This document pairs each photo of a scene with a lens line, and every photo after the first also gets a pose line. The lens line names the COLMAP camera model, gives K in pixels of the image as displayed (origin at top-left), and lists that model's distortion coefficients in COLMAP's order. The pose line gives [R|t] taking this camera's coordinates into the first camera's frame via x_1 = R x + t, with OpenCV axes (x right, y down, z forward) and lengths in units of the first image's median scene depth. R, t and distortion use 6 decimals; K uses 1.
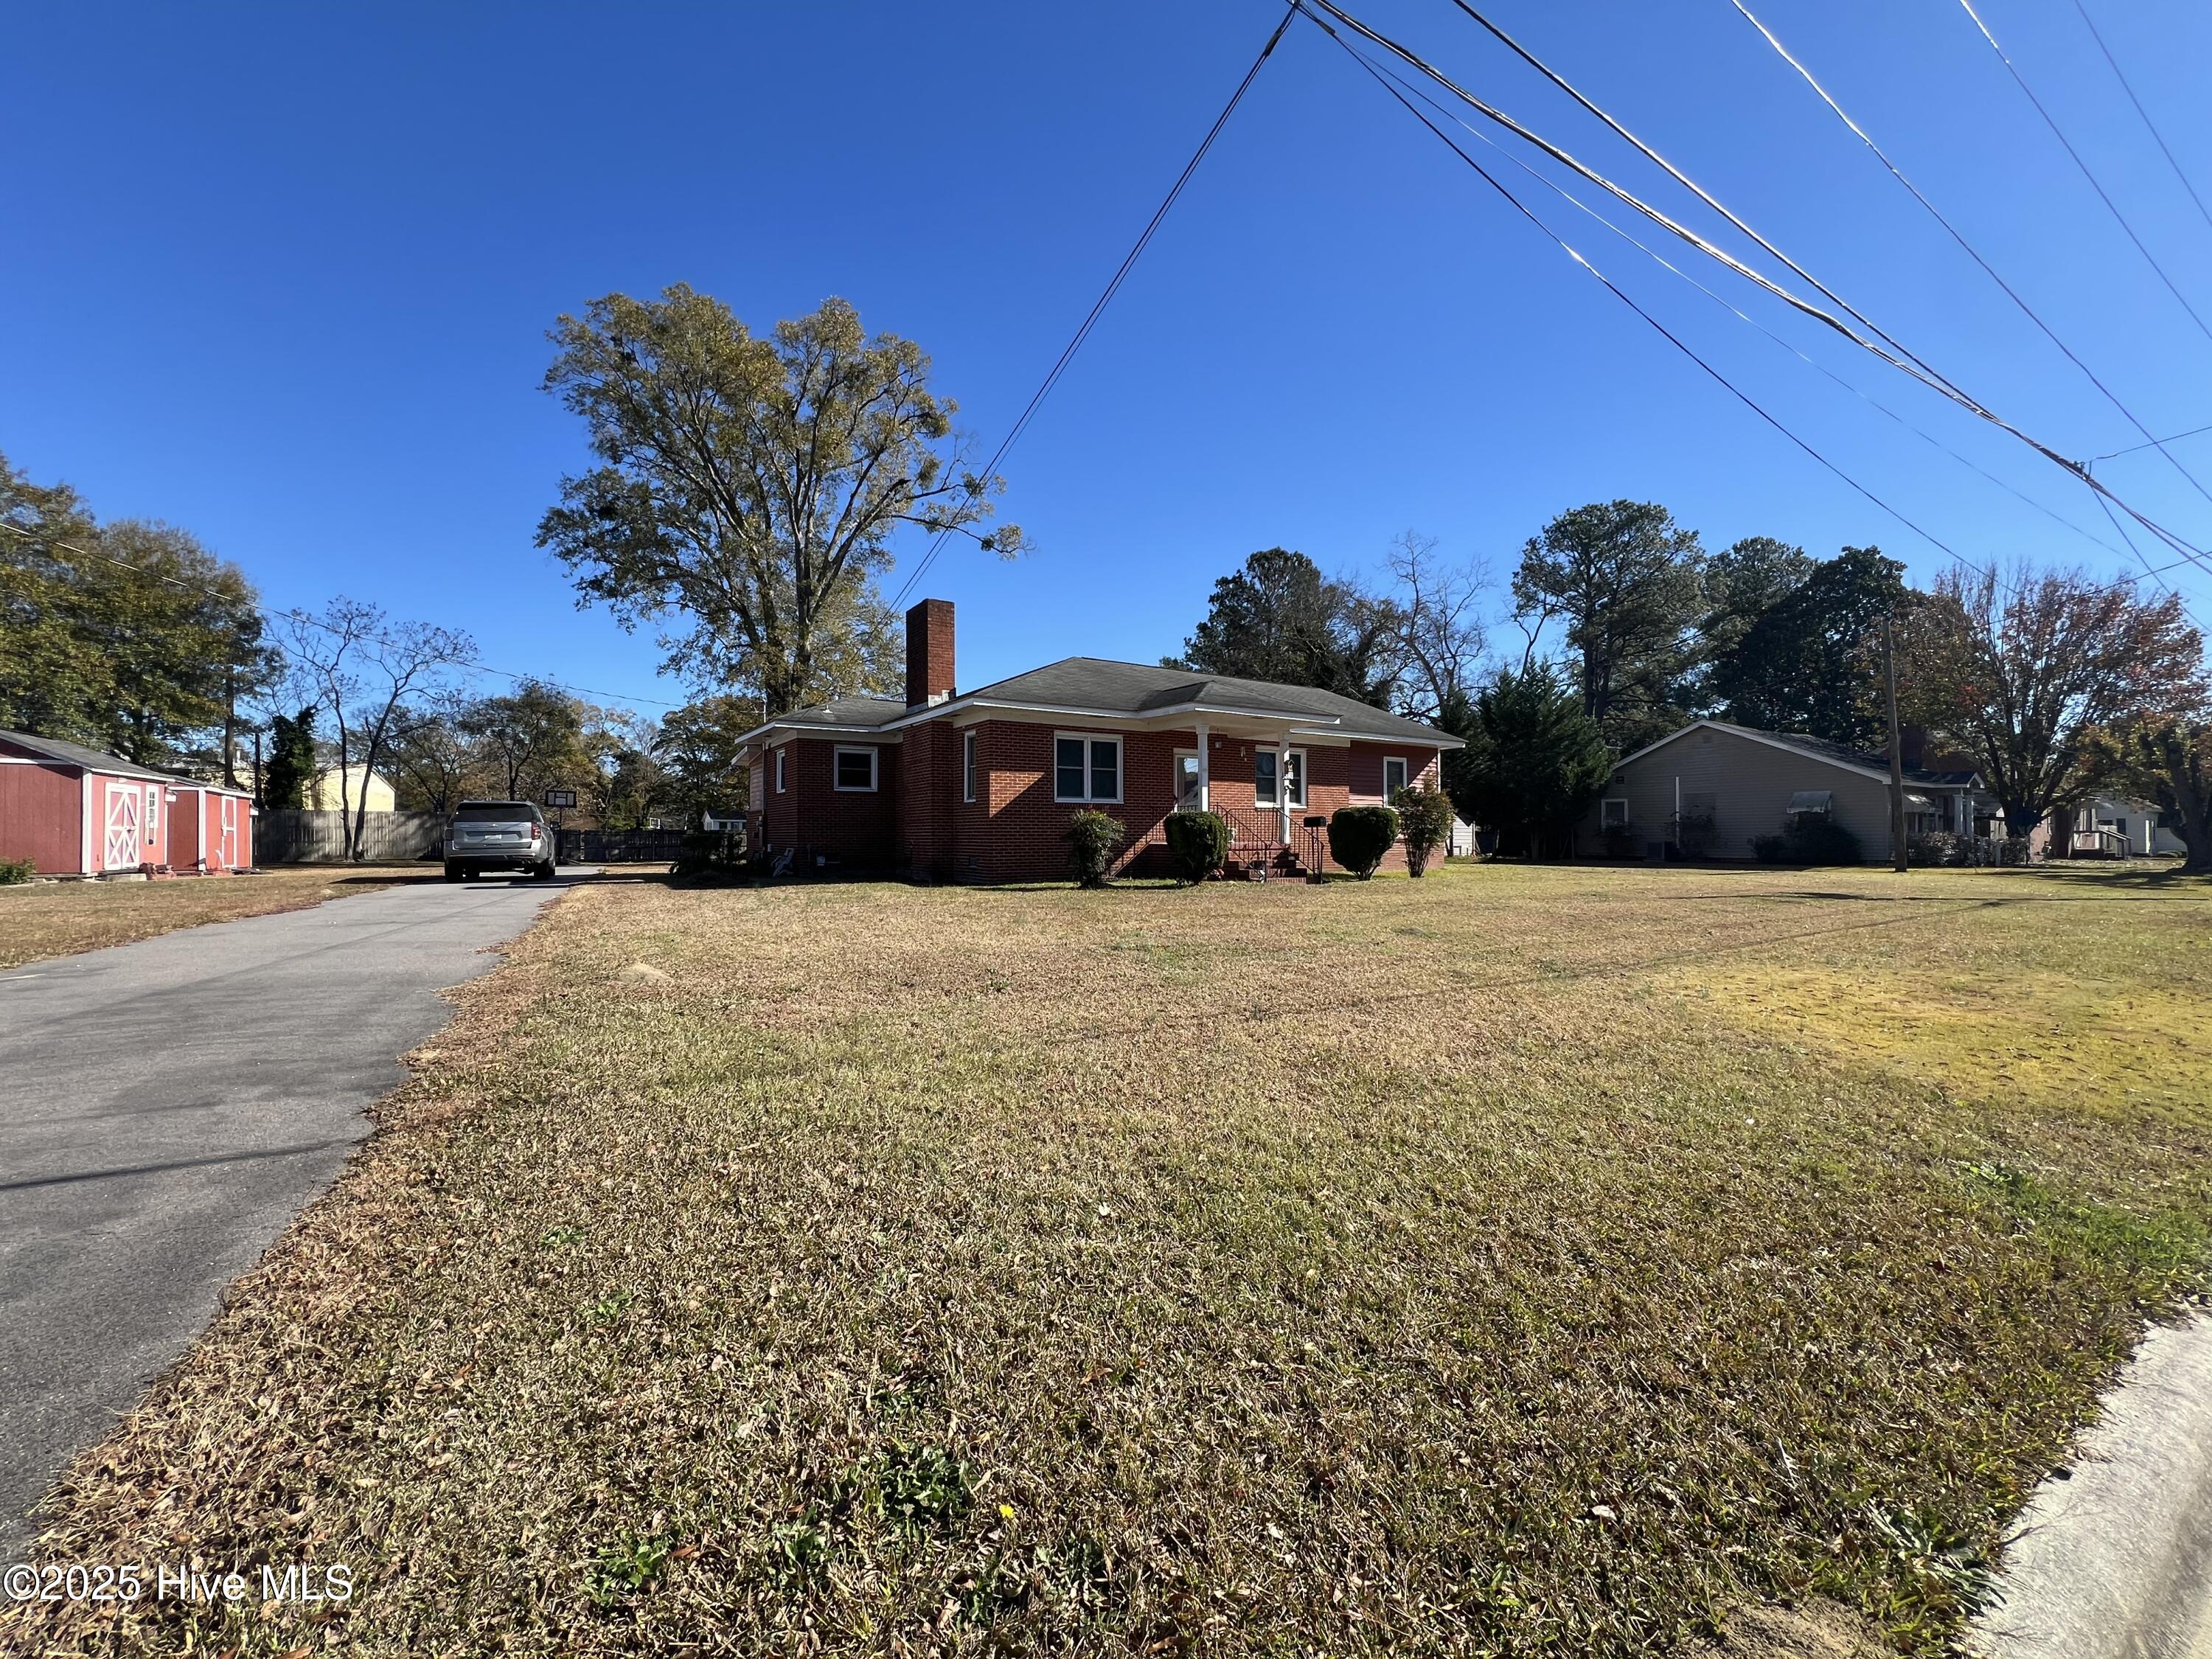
lens RADIAL K [[887.6, 0, 1097.8], [0, 887.6, 847.9], [0, 0, 1]] dist [0.003350, 0.000208]
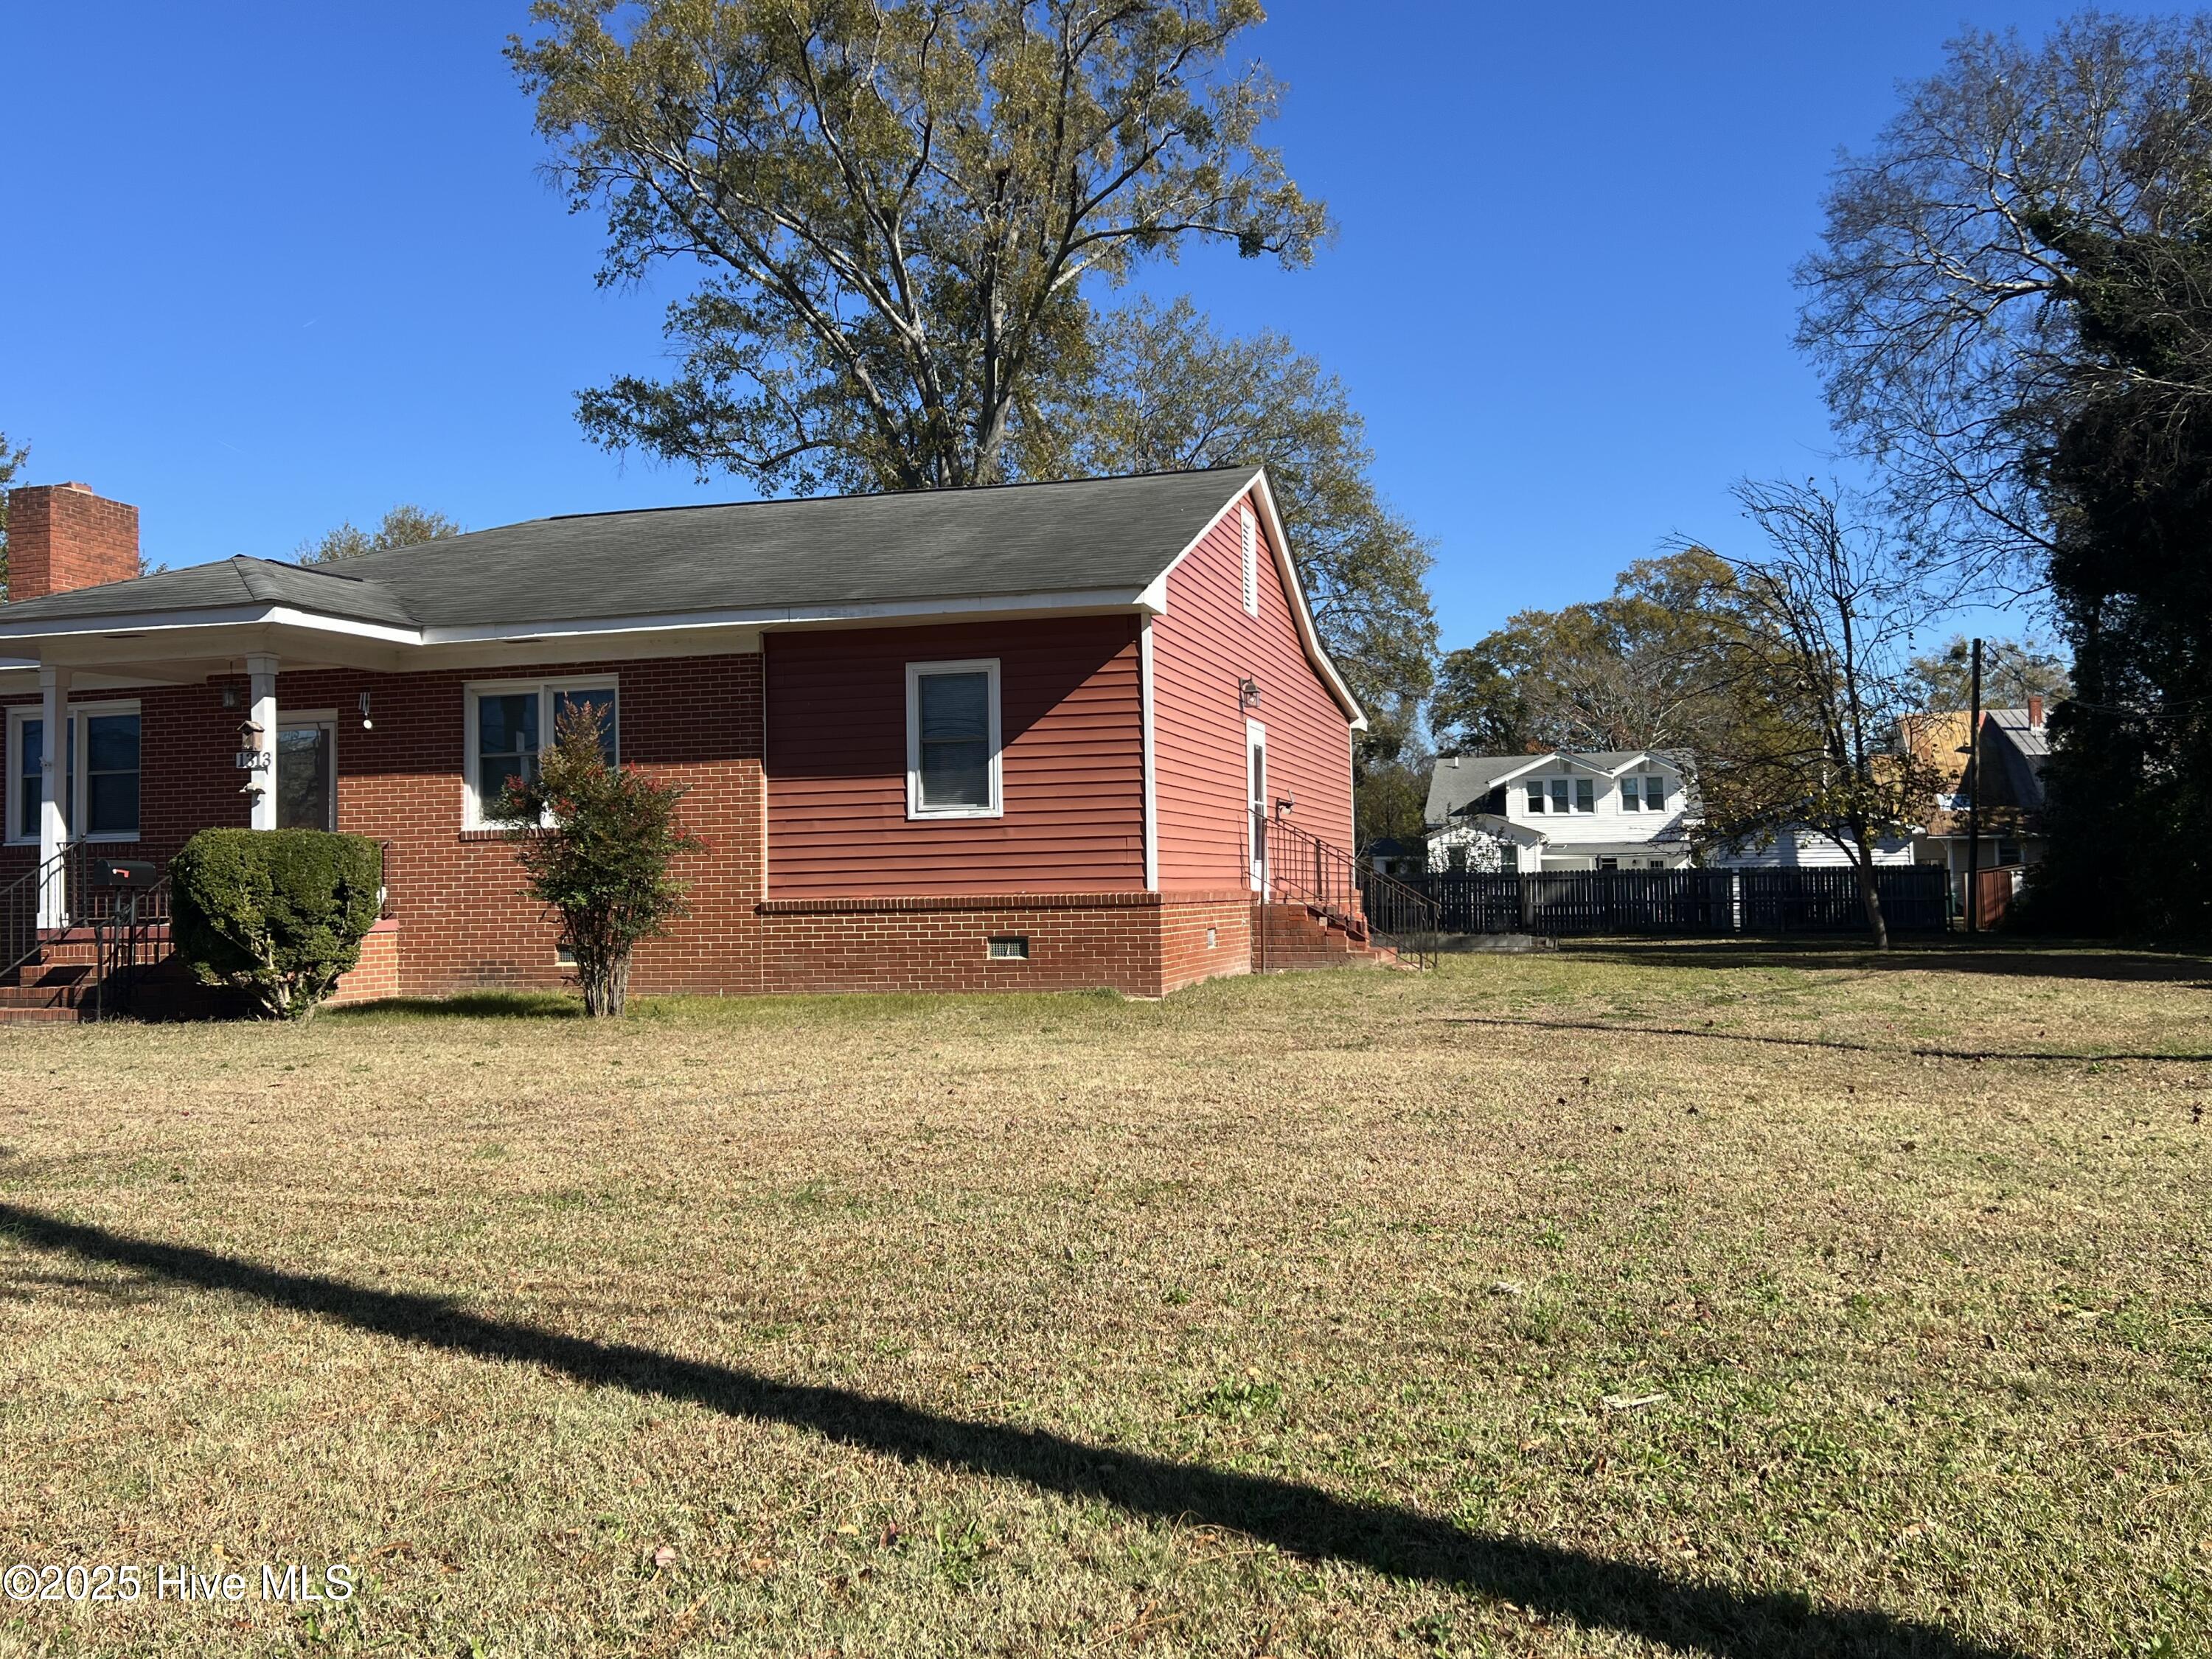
lens RADIAL K [[1860.8, 0, 1174.8], [0, 1860.8, 822.6], [0, 0, 1]] dist [0.073596, -0.085375]
pose [[0.685193, -0.042554, -0.727117, 0.574007], [0.011307, 0.998793, -0.047798, -0.002729], [0.728273, 0.024529, 0.684847, 0.356752]]
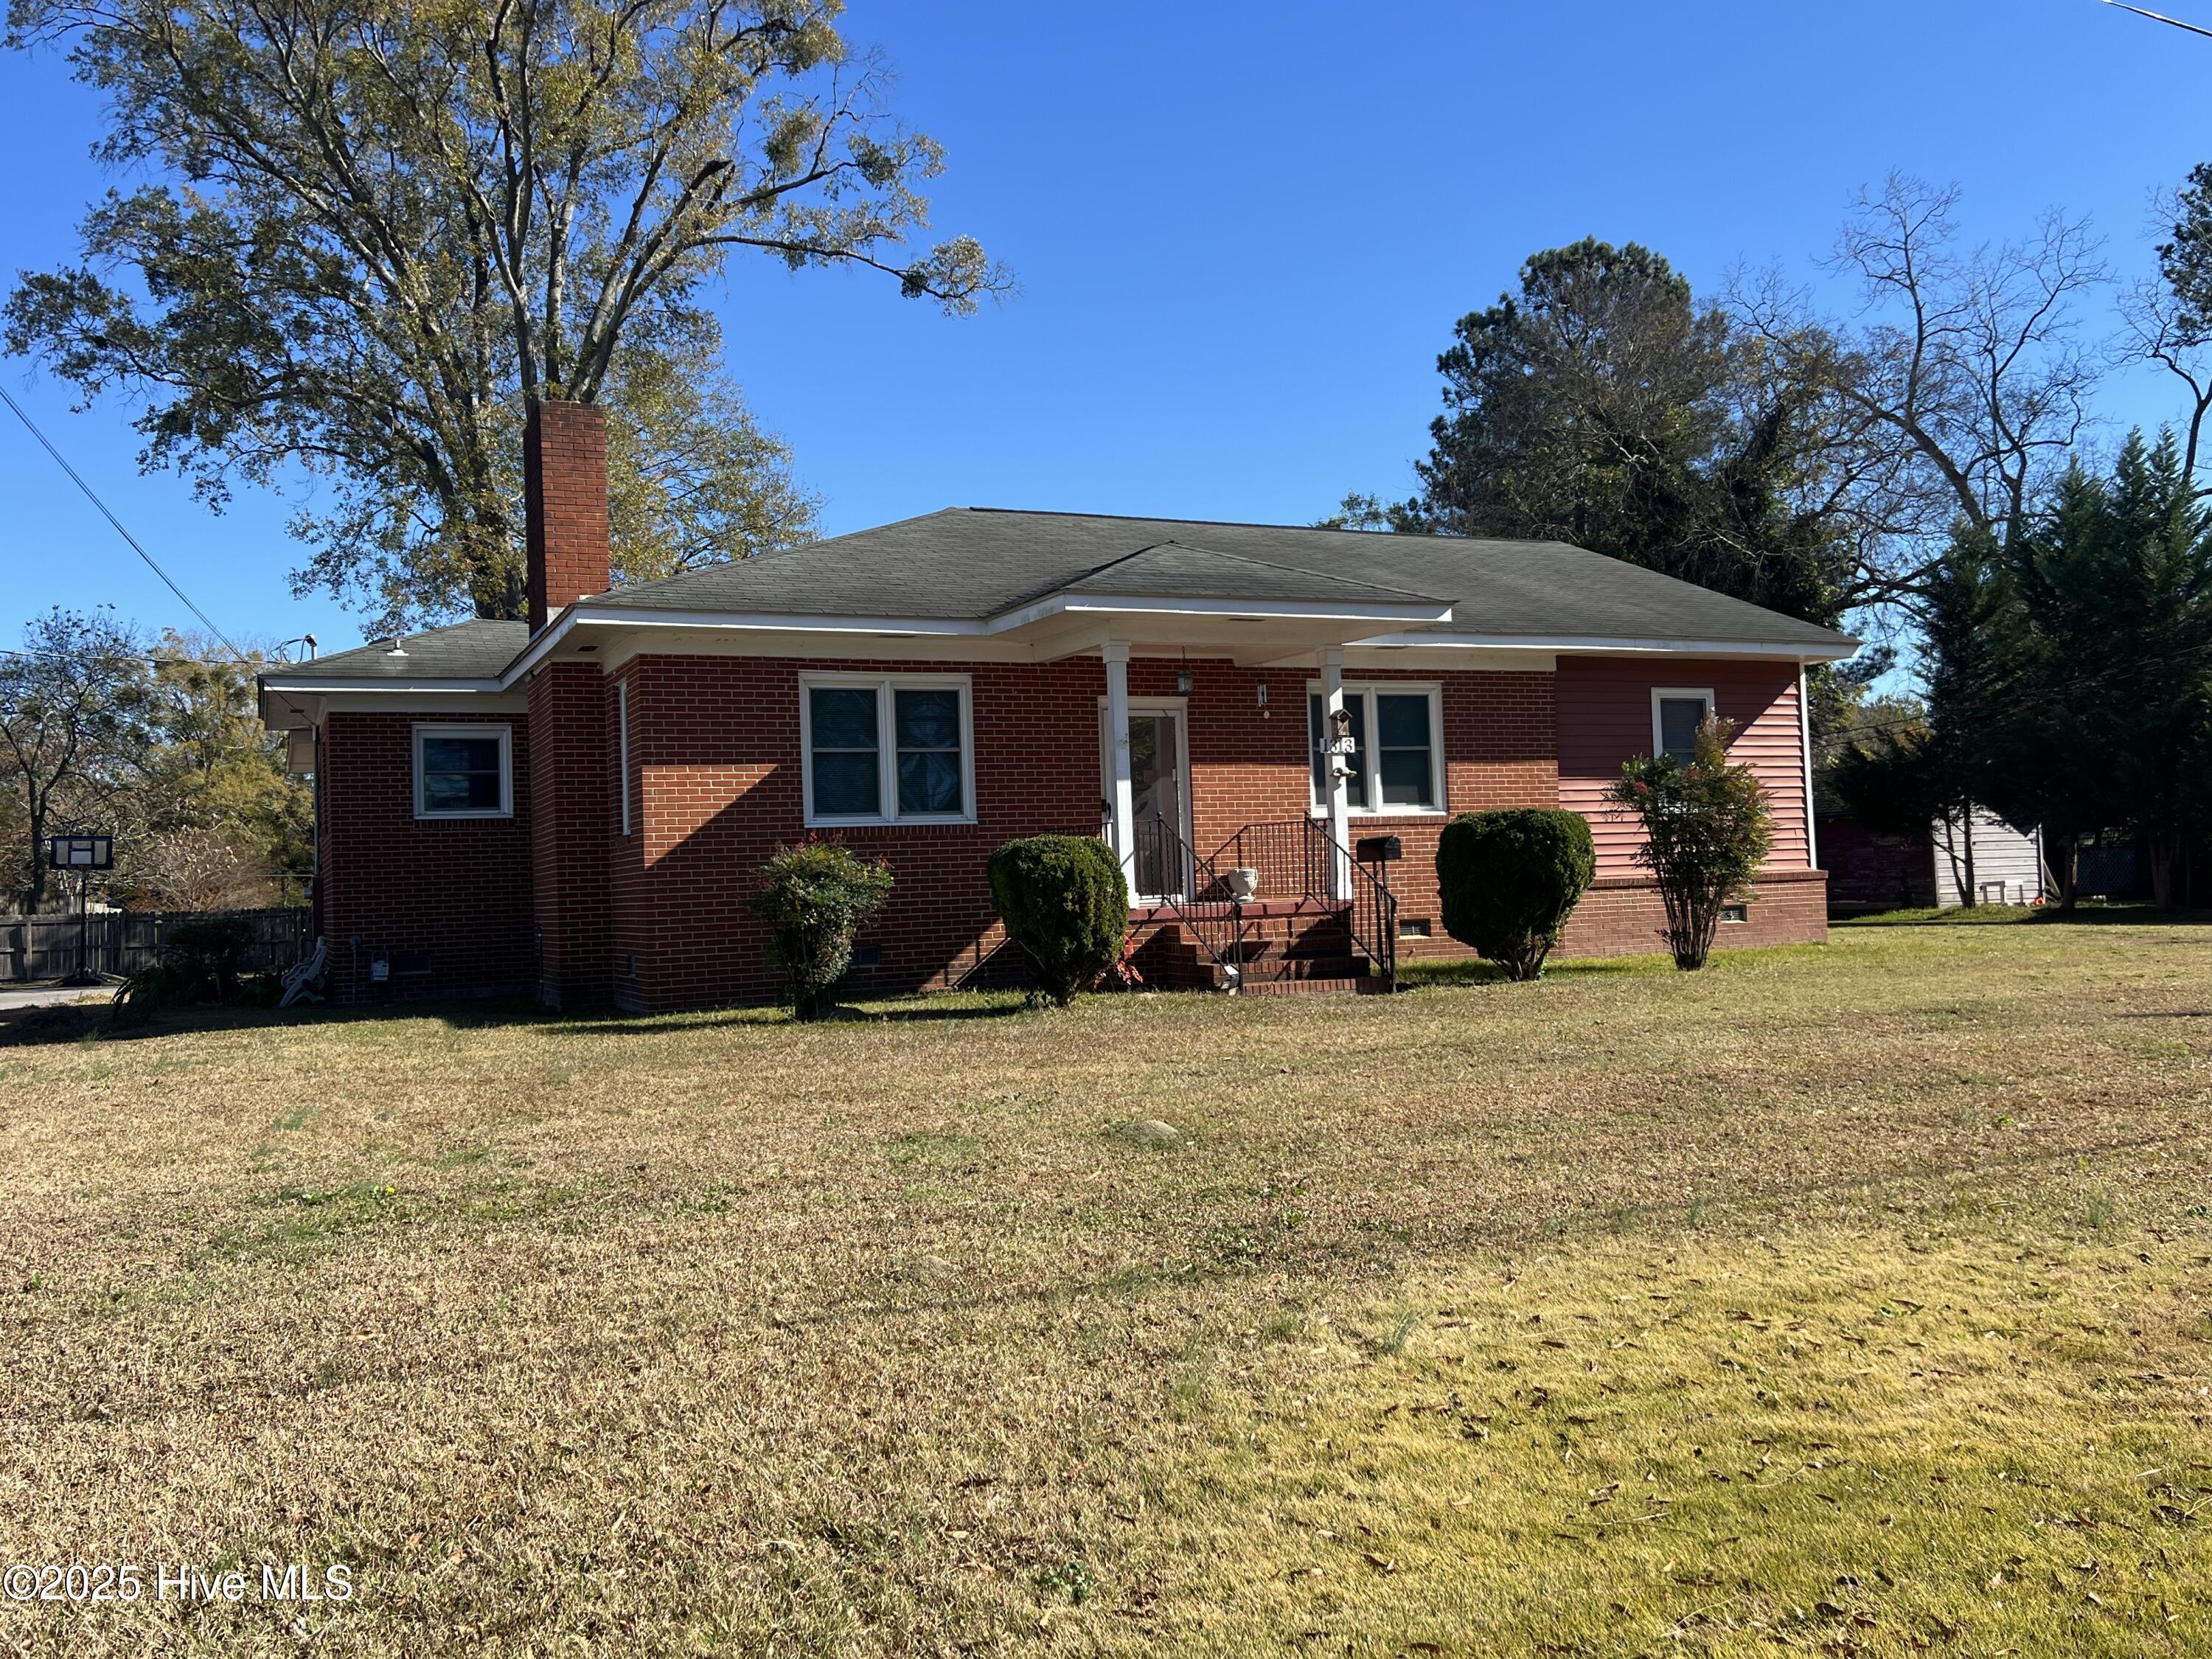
lens RADIAL K [[1860.8, 0, 1108.1], [0, 1860.8, 830.5], [0, 0, 1]] dist [0.073596, -0.085375]
pose [[0.989852, -0.039789, -0.136418, 0.112457], [0.033960, 0.998419, -0.044796, -0.000962], [0.137985, 0.039709, 0.989638, 0.035876]]
